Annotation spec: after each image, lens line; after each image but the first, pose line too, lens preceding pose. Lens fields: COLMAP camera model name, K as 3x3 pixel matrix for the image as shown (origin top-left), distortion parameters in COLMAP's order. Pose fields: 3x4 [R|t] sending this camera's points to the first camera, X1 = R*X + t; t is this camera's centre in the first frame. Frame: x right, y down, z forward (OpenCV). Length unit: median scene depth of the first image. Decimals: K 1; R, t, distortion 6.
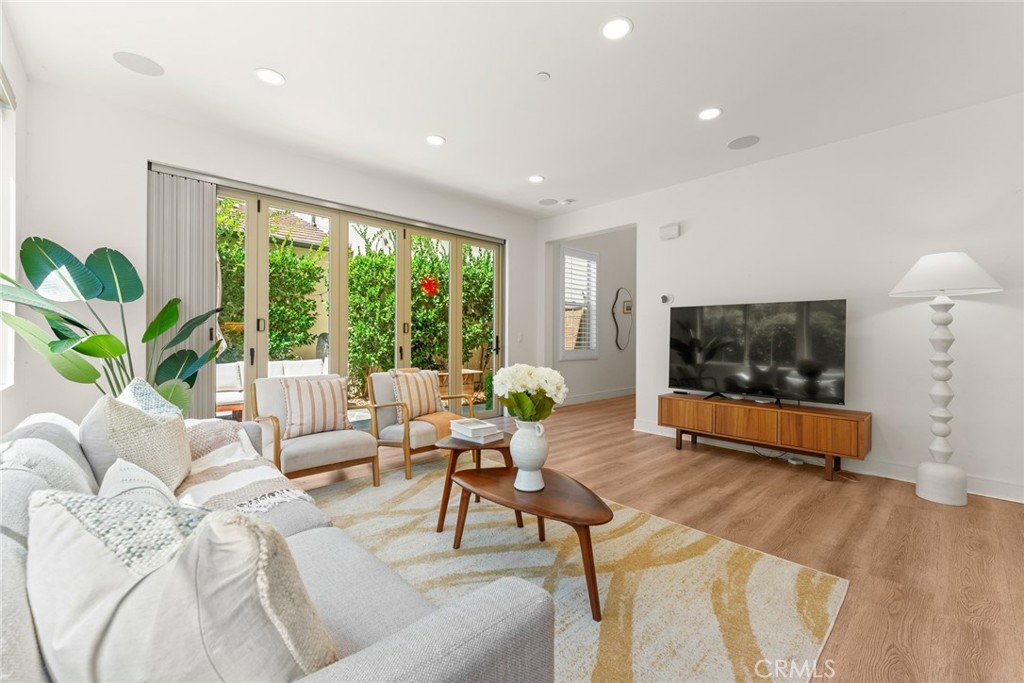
lens RADIAL K [[420.3, 0, 512.7], [0, 420.3, 338.9], [0, 0, 1]] dist [-0.001218, -0.000130]
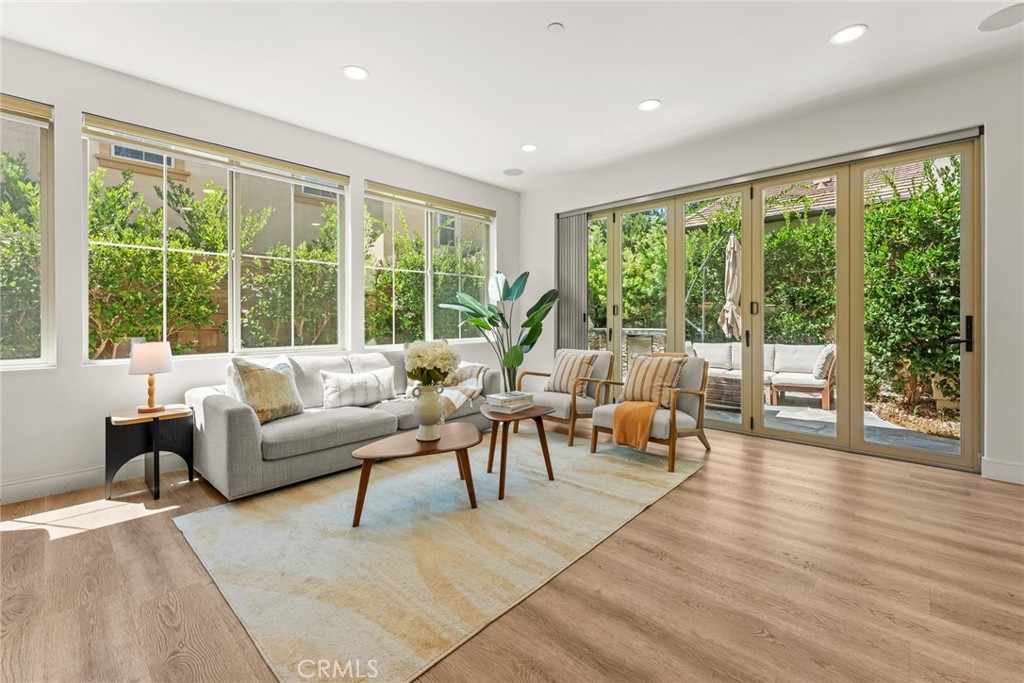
lens RADIAL K [[434.6, 0, 510.9], [0, 434.6, 317.4], [0, 0, 1]] dist [0.001310, 0.000129]
pose [[0.064341, -0.007892, -0.997897, 0.644650], [-0.001601, 0.999967, -0.008012, -0.000649], [0.997927, 0.002113, 0.064327, 0.553136]]
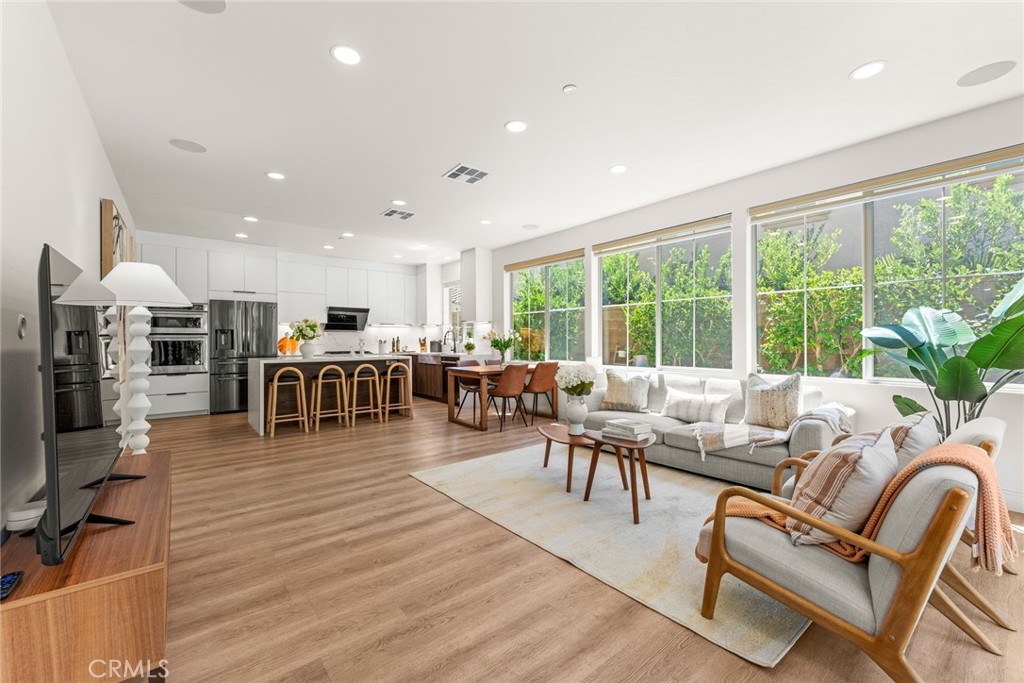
lens RADIAL K [[409.7, 0, 512.0], [0, 409.7, 341.5], [0, 0, 1]] dist [-0.000748, -0.000094]
pose [[-0.997495, -0.005786, 0.070503, 0.089391], [-0.005248, 0.999956, 0.007804, -0.021930], [-0.070545, 0.007414, -0.997481, 1.294463]]
